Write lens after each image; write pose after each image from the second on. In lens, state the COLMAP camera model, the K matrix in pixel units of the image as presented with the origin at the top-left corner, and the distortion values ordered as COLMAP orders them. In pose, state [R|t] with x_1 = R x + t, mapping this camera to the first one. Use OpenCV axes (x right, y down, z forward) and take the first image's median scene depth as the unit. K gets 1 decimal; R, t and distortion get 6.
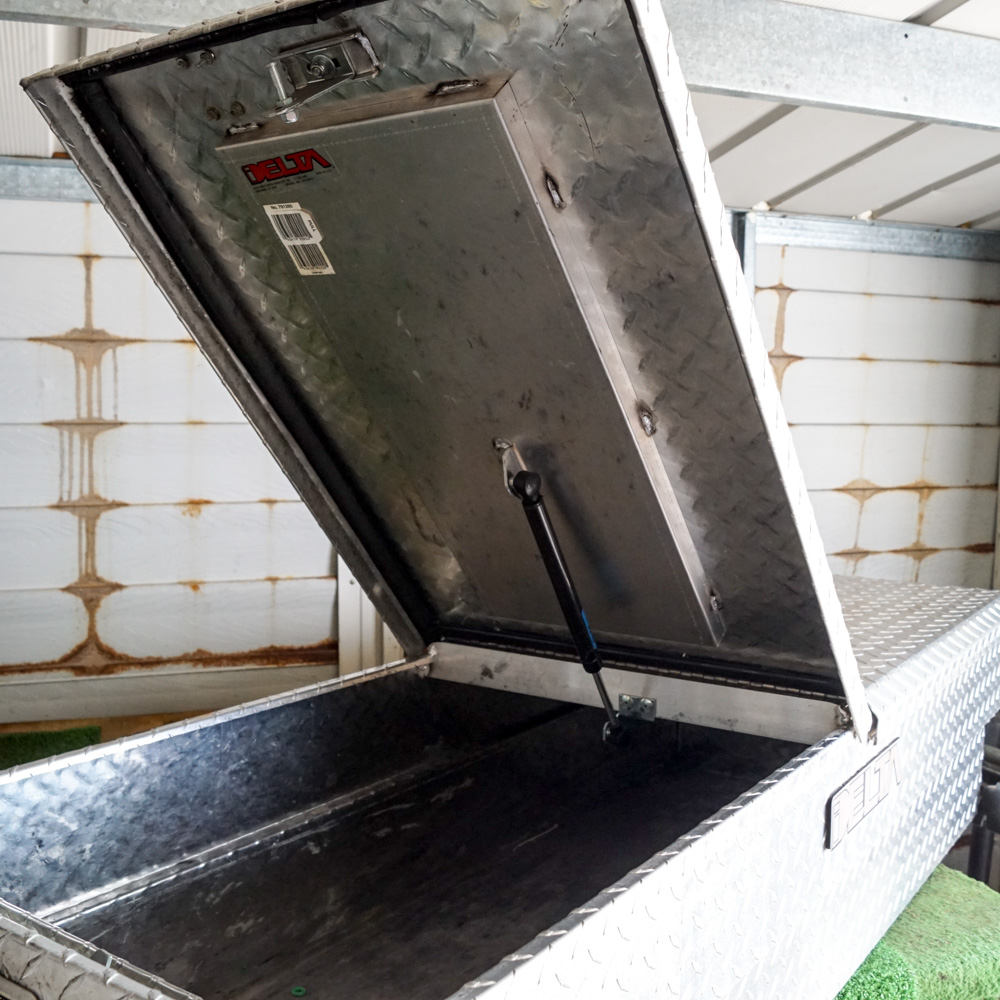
lens RADIAL K [[1157.3, 0, 500.9], [0, 1157.3, 501.5], [0, 0, 1]] dist [-0.077150, 0.000000]
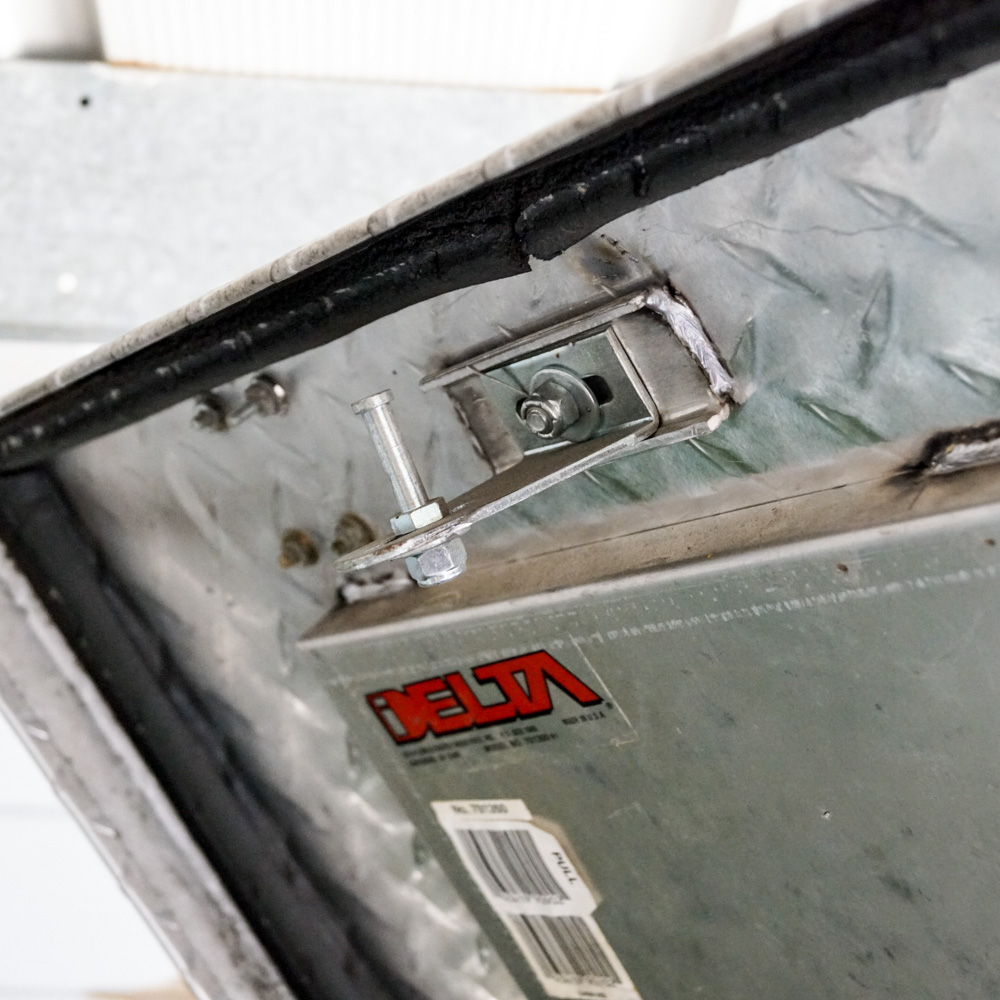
lens RADIAL K [[1888.7, 0, 497.7], [0, 1888.7, 496.4], [0, 0, 1]] dist [-0.028403, 0.000000]
pose [[0.950937, -0.043212, -0.306353, -0.012250], [-0.058400, 0.947326, -0.314901, -0.179320], [0.303824, 0.317342, 0.898324, 0.501253]]
